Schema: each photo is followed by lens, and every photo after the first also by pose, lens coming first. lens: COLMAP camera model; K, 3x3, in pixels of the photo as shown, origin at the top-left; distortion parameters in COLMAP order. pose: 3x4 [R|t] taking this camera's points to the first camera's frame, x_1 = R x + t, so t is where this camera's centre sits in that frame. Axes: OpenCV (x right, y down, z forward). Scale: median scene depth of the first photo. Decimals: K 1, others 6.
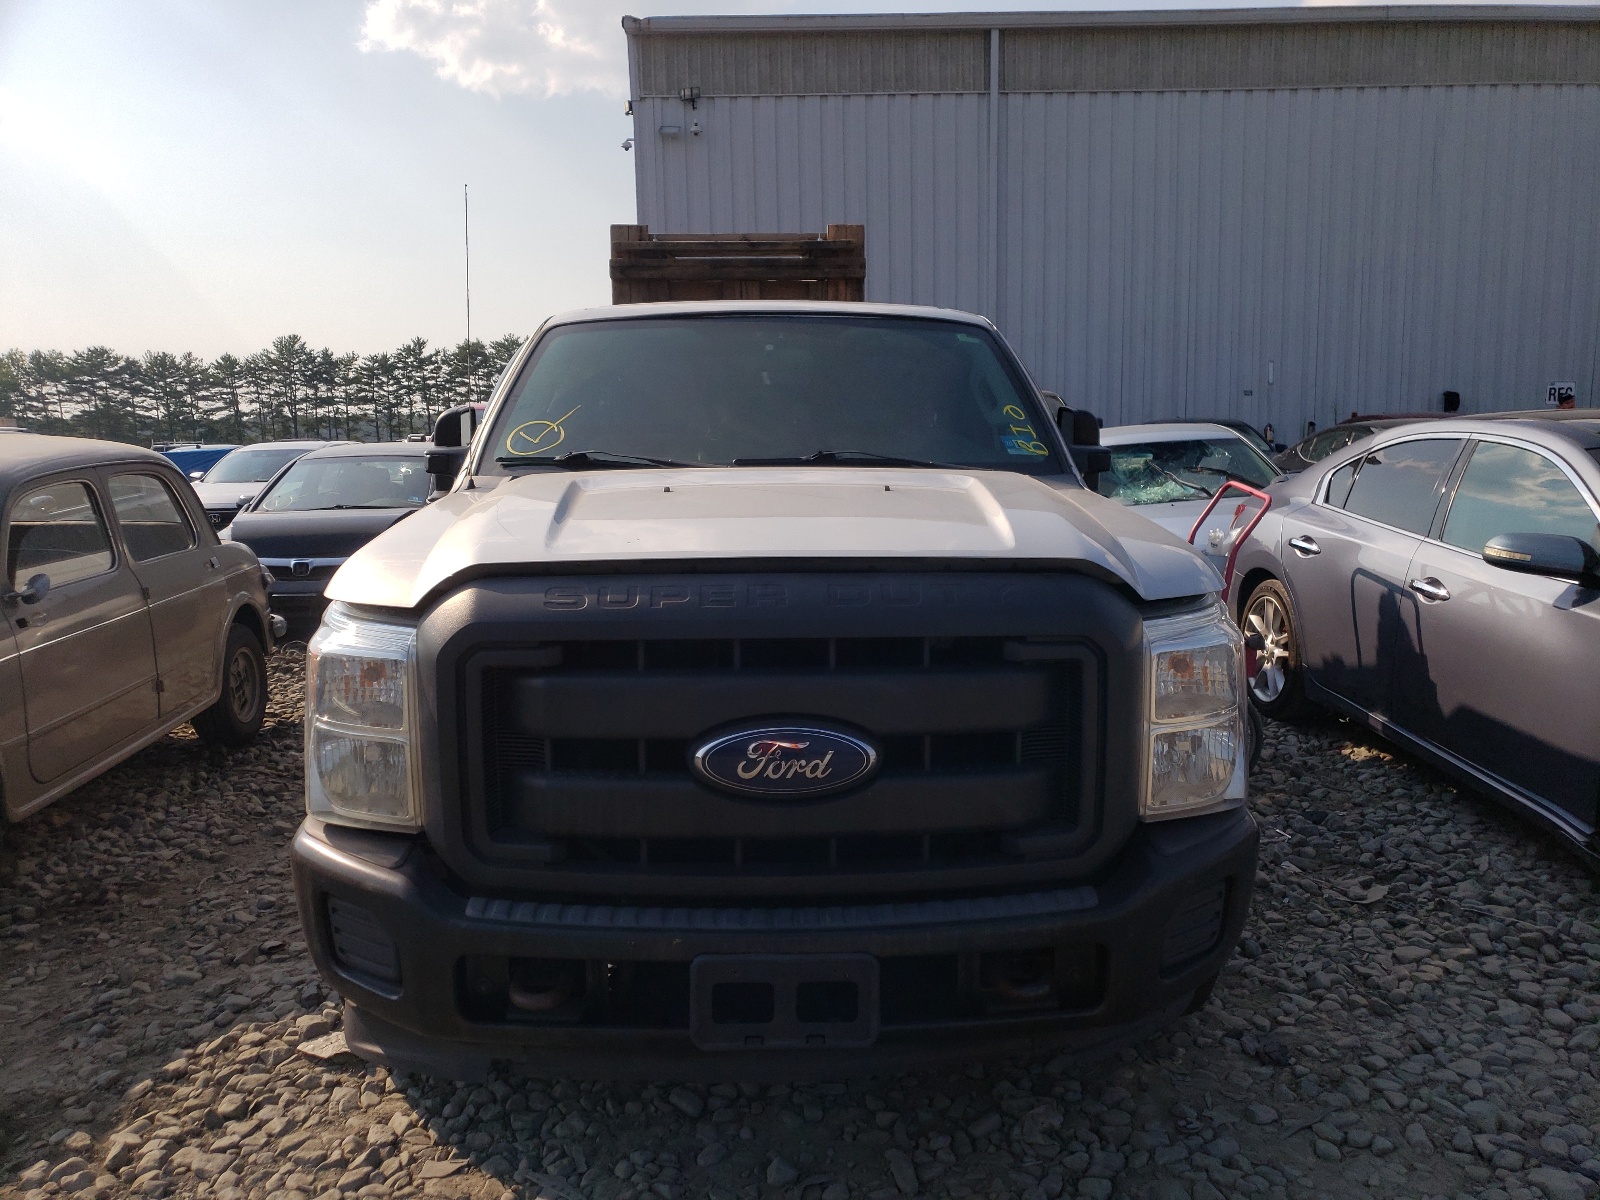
lens RADIAL K [[1240.6, 0, 780.8], [0, 1240.6, 558.2], [0, 0, 1]] dist [0.016942, 0.005295]
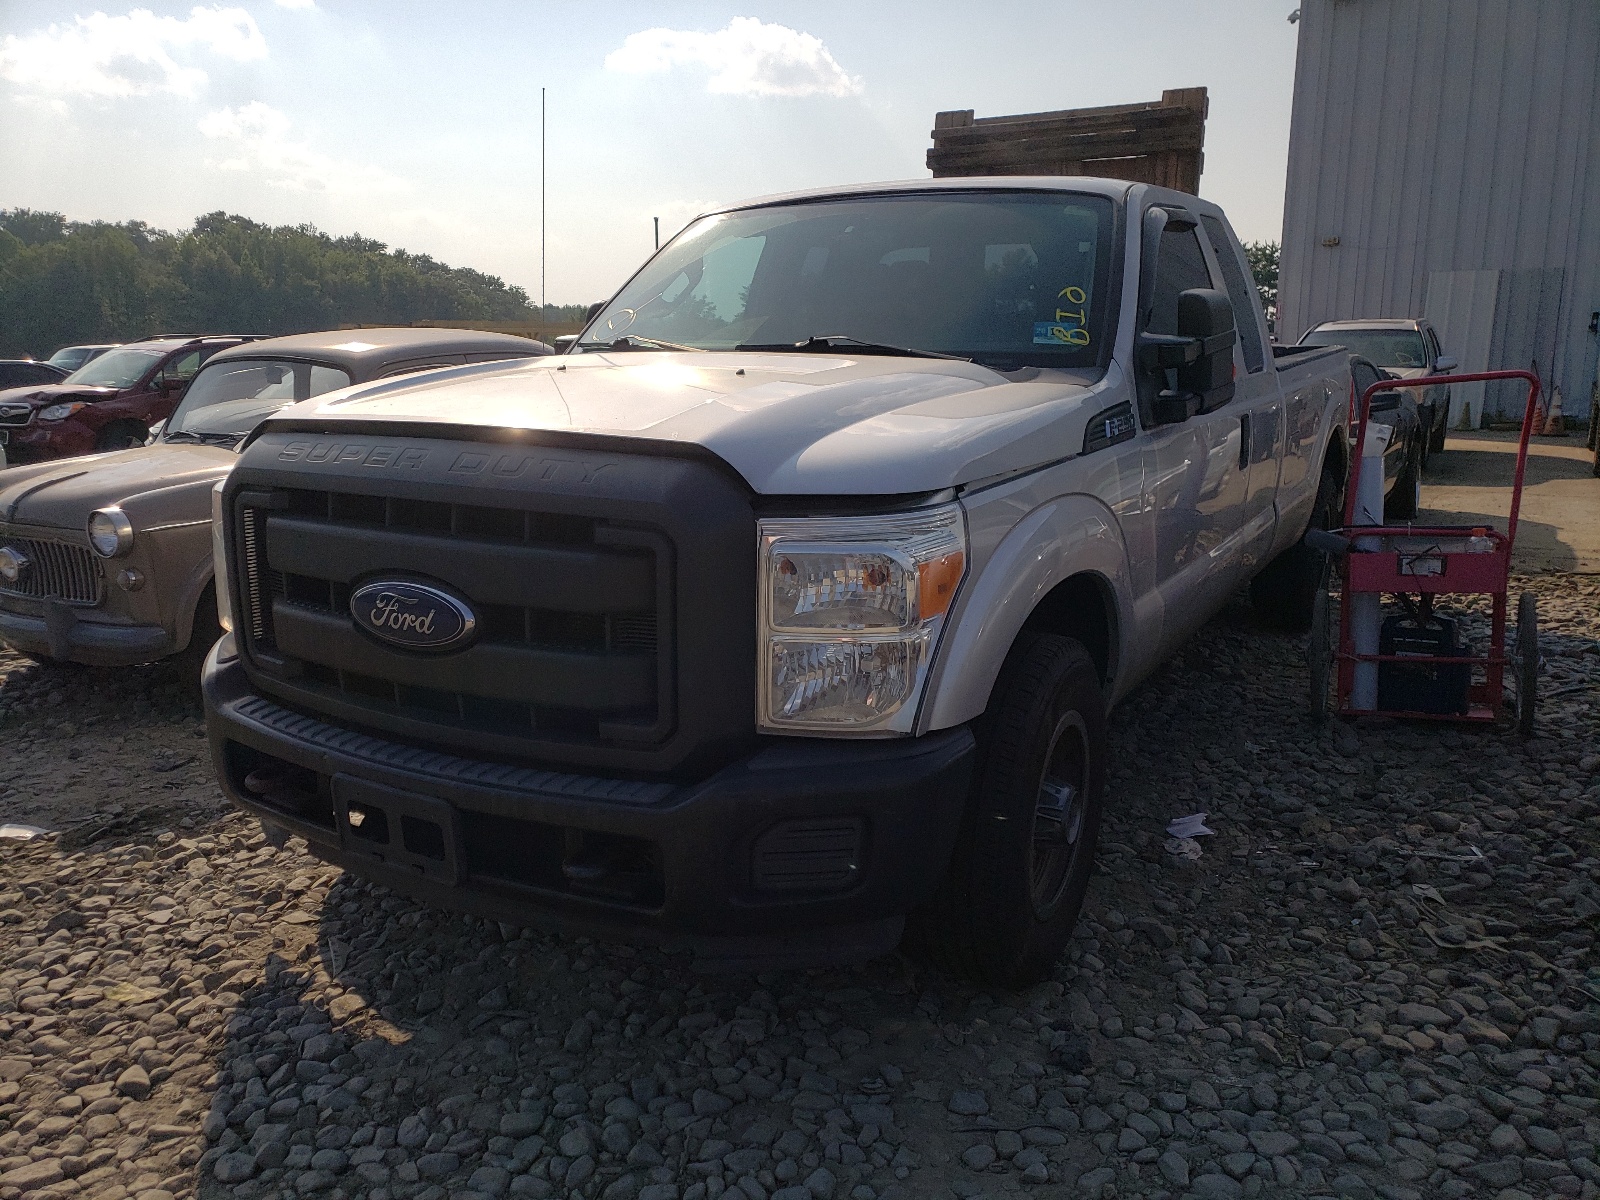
lens RADIAL K [[1240.6, 0, 780.8], [0, 1240.6, 558.2], [0, 0, 1]] dist [0.016942, 0.005295]
pose [[0.848560, 0.100865, -0.519397, 0.616309], [-0.063123, 0.993949, 0.089895, -0.001627], [0.525321, -0.043496, 0.849792, 0.189494]]
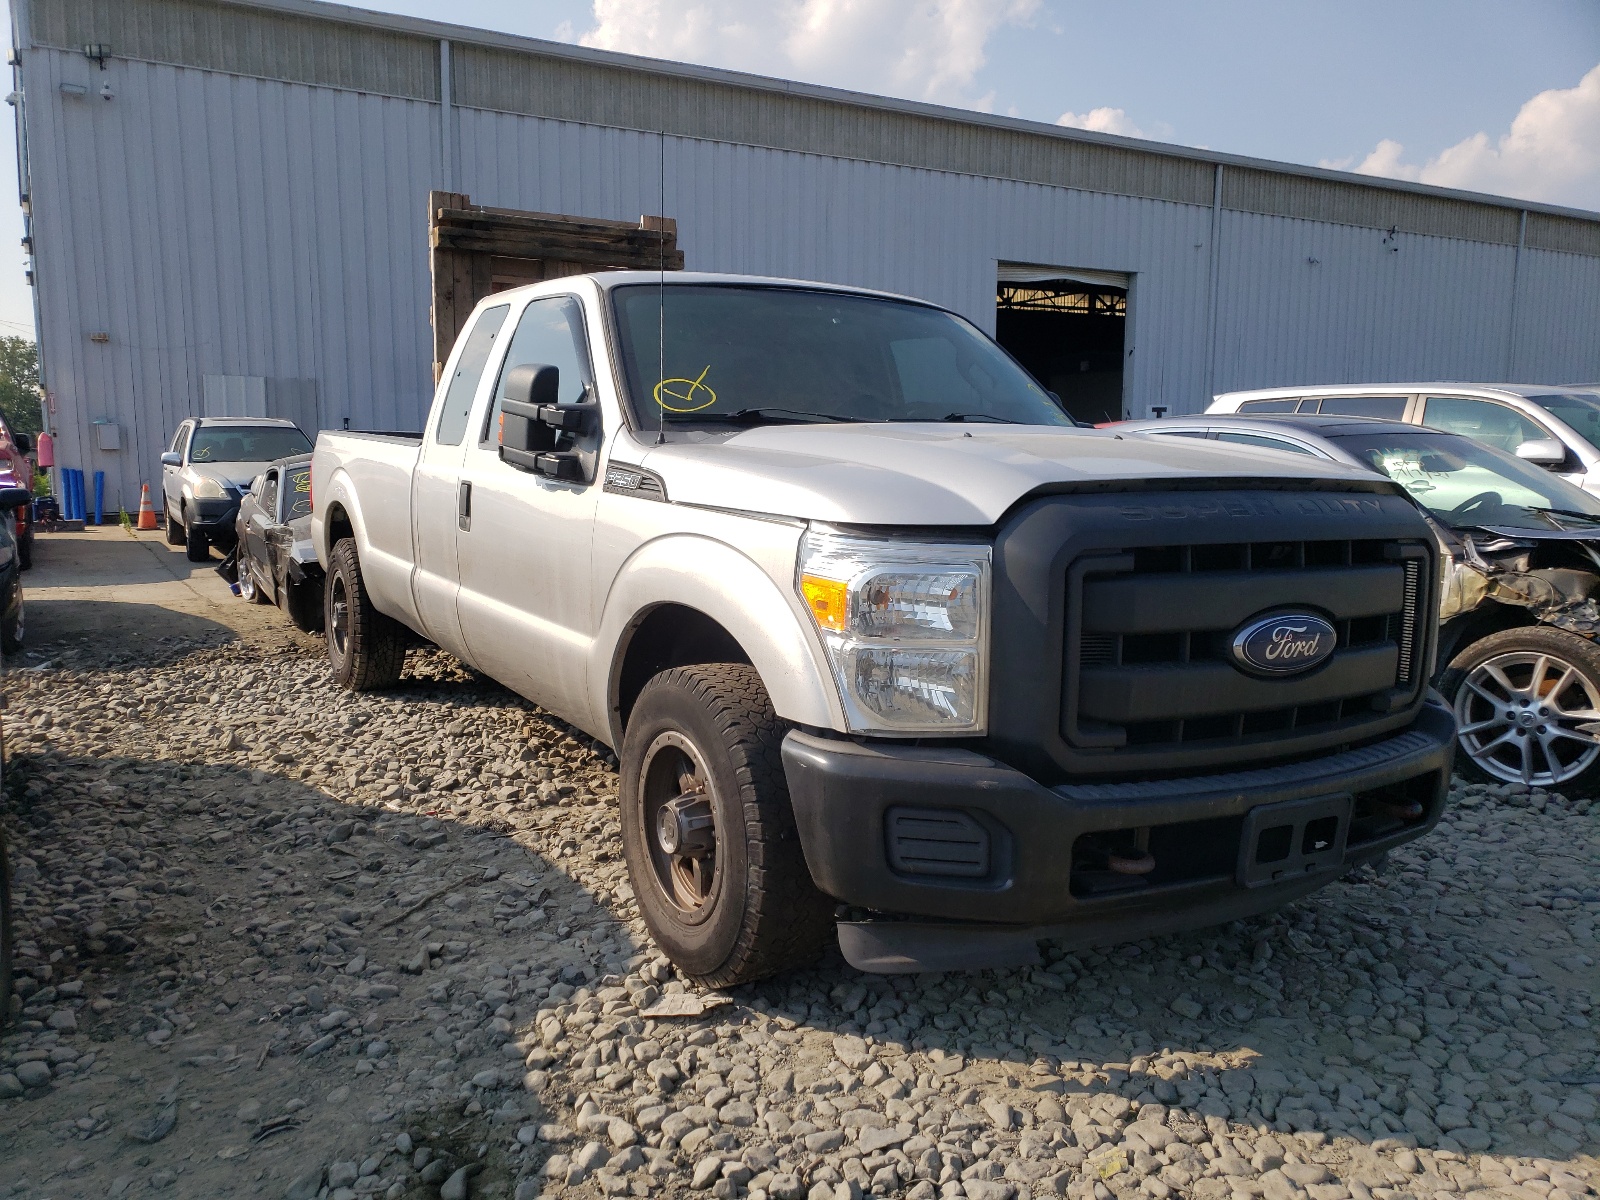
lens RADIAL K [[1240.6, 0, 780.8], [0, 1240.6, 558.2], [0, 0, 1]] dist [0.016942, 0.005295]
pose [[0.886442, -0.020802, 0.462372, -0.738663], [0.028930, 0.999526, -0.010496, 0.059213], [-0.461934, 0.022680, 0.886624, 0.107875]]
